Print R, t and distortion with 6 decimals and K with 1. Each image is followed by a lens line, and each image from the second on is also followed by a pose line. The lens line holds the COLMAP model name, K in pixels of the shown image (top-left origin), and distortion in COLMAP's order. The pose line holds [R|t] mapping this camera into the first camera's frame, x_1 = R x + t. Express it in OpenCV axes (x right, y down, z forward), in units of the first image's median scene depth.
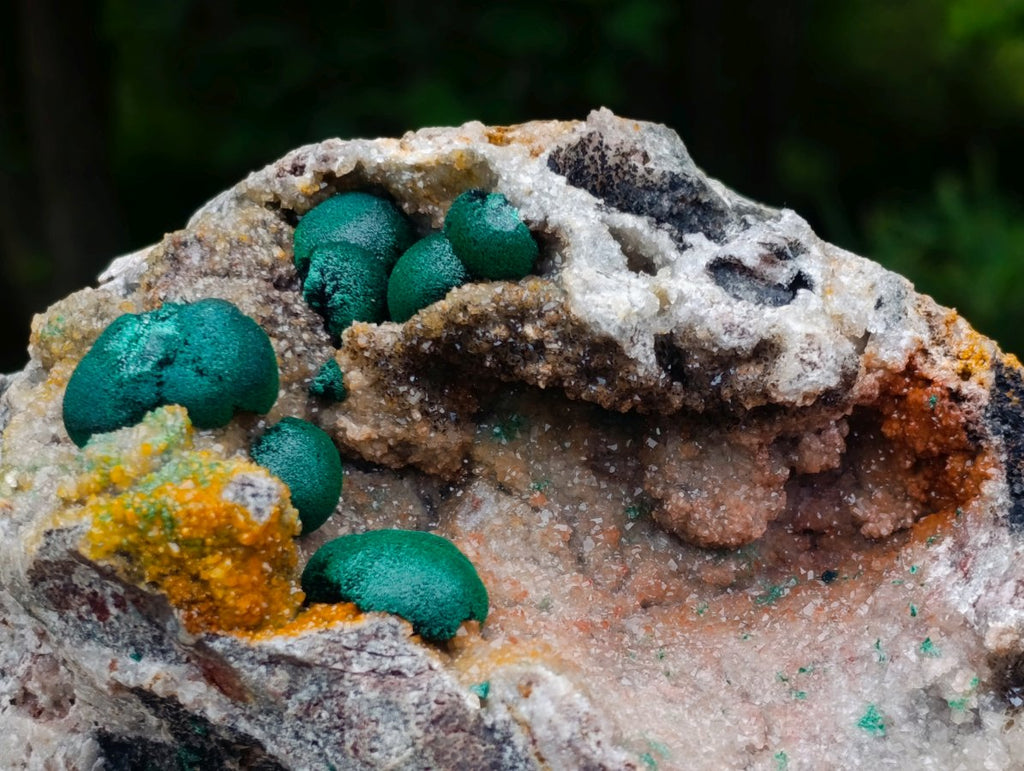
lens RADIAL K [[2855.1, 0, 513.7], [0, 2855.1, 375.5], [0, 0, 1]] dist [0.241986, 0.000000]
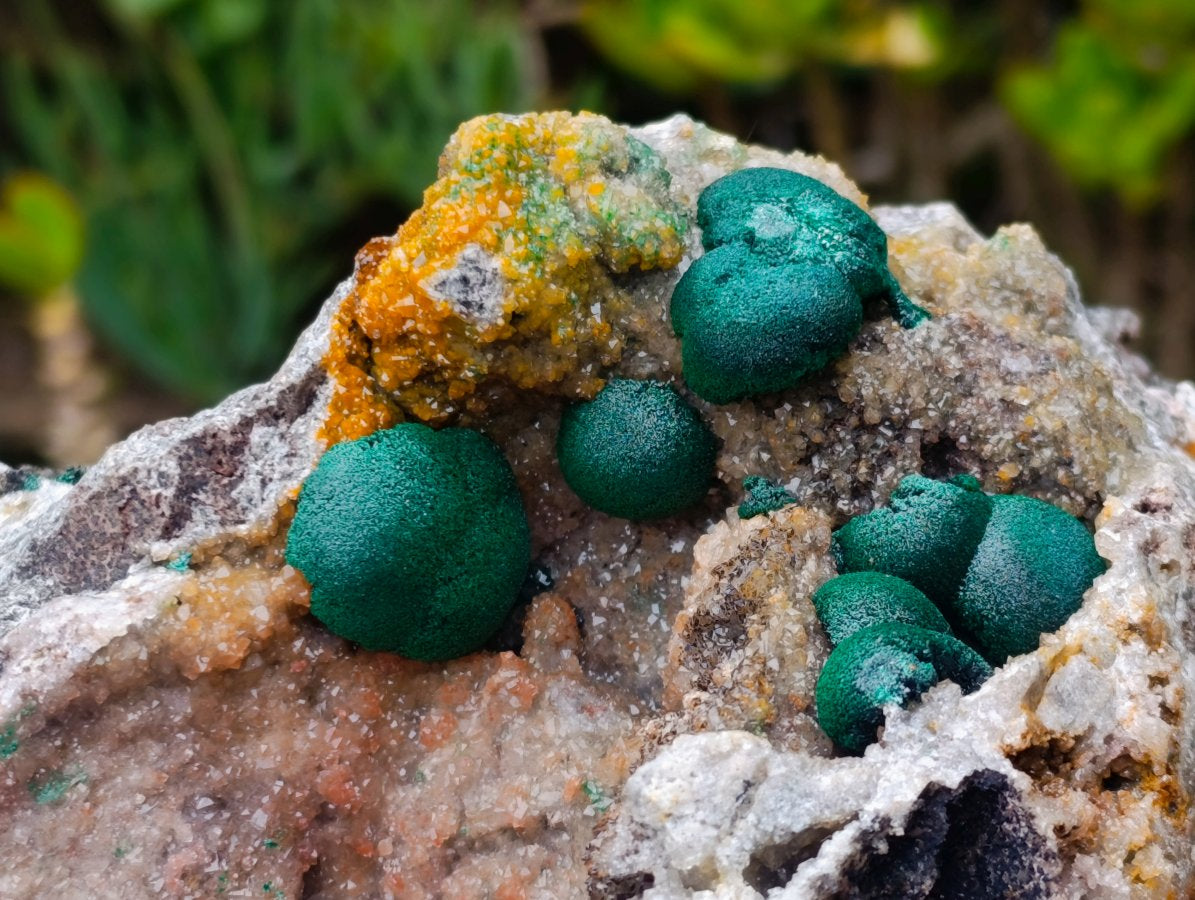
lens RADIAL K [[3435.8, 0, 614.0], [0, 3435.8, 393.9], [0, 0, 1]] dist [0.249813, 0.000000]
pose [[-0.207875, 0.859070, -0.467747, 0.323927], [-0.799860, 0.125964, 0.586820, -0.479535], [0.563038, 0.496117, 0.660951, 0.420566]]
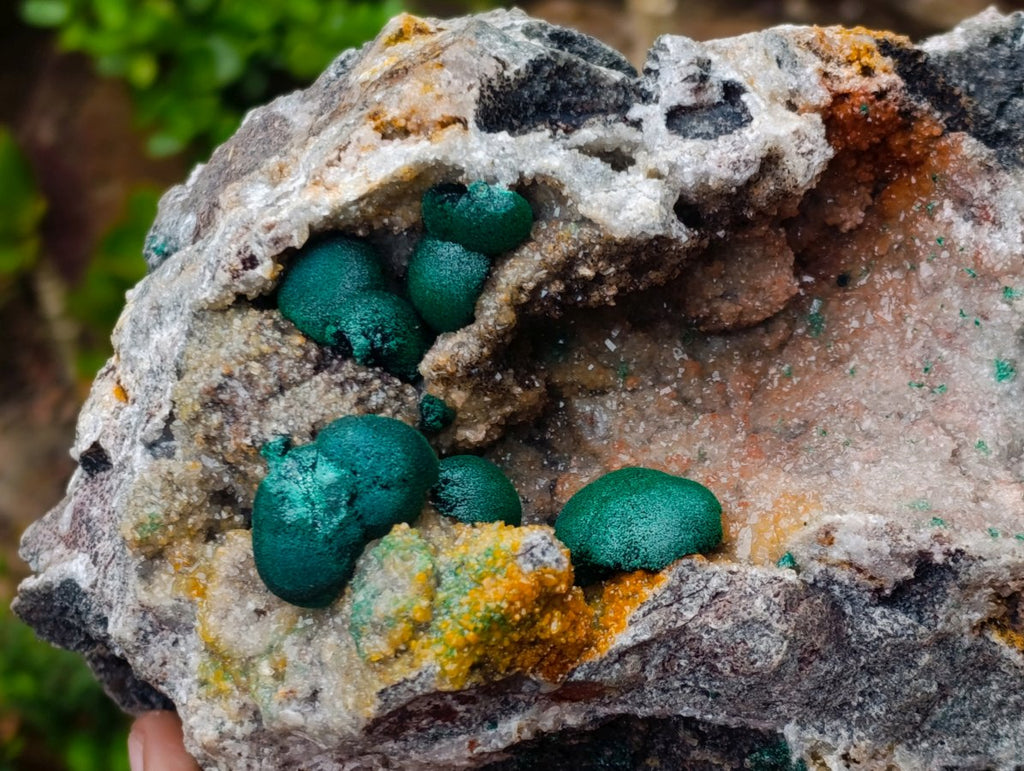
lens RADIAL K [[2855.1, 0, 549.8], [0, 2855.1, 368.7], [0, 0, 1]] dist [0.241986, 0.000000]
pose [[0.742267, -0.603414, 0.291431, -0.345045], [0.513645, 0.791641, 0.330868, -0.354446], [-0.430358, -0.095900, 0.897549, 0.019282]]
